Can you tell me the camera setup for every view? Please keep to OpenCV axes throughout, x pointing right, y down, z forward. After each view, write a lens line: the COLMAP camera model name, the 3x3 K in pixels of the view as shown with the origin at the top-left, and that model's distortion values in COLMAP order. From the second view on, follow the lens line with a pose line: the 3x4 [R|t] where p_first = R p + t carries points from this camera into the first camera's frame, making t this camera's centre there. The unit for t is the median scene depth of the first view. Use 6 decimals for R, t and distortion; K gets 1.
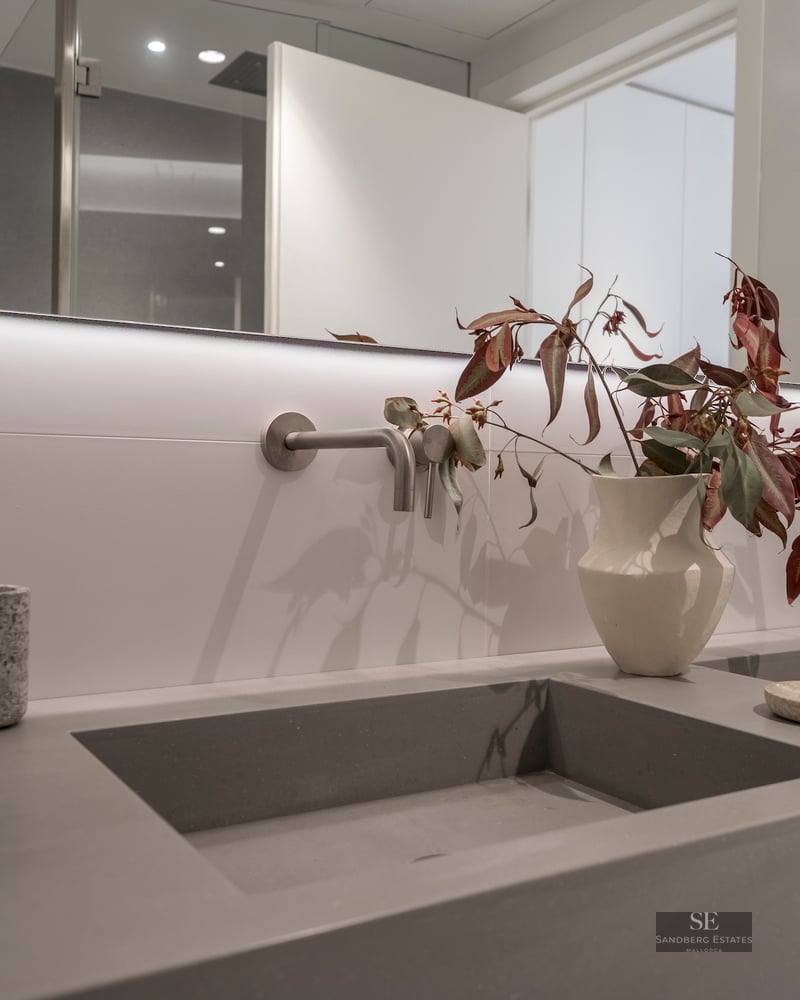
lens RADIAL K [[1001.9, 0, 400.0], [0, 1001.9, 500.0], [0, 0, 1]] dist [-0.002584, 0.004466]
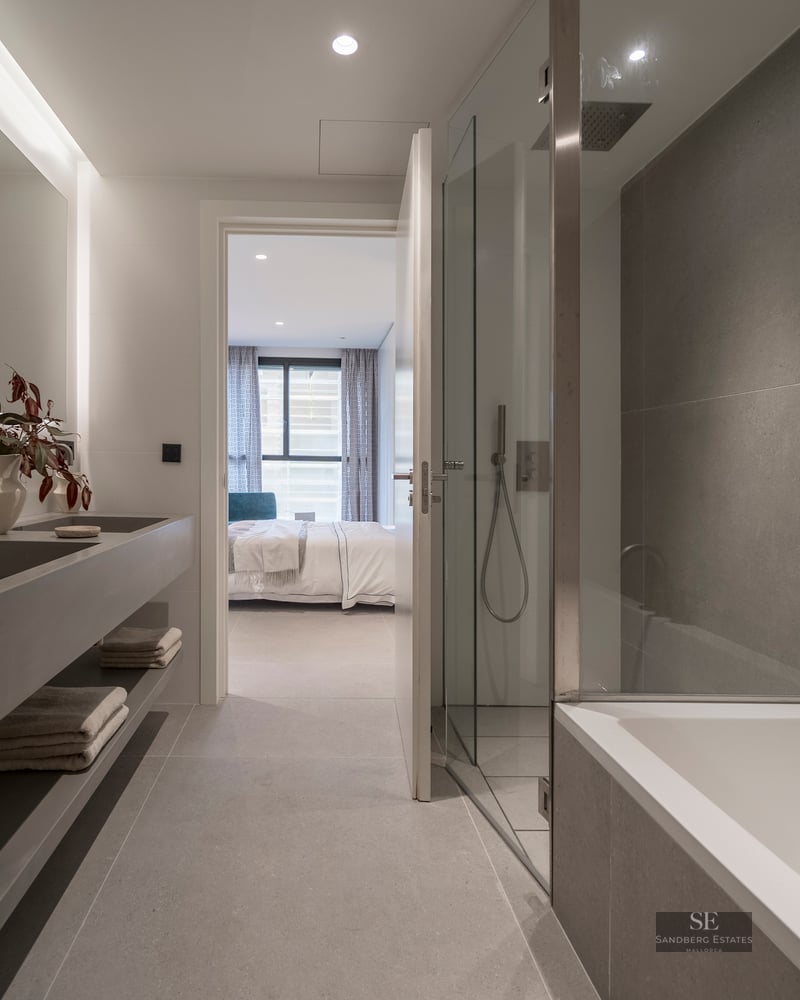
lens RADIAL K [[798.2, 0, 398.3], [0, 798.2, 474.5], [0, 0, 1]] dist [-0.000113, -0.001169]
pose [[0.444606, -0.014988, 0.895601, -1.094894], [0.006212, 0.999888, 0.013649, 0.004142], [-0.895705, -0.000505, 0.444649, -0.793568]]
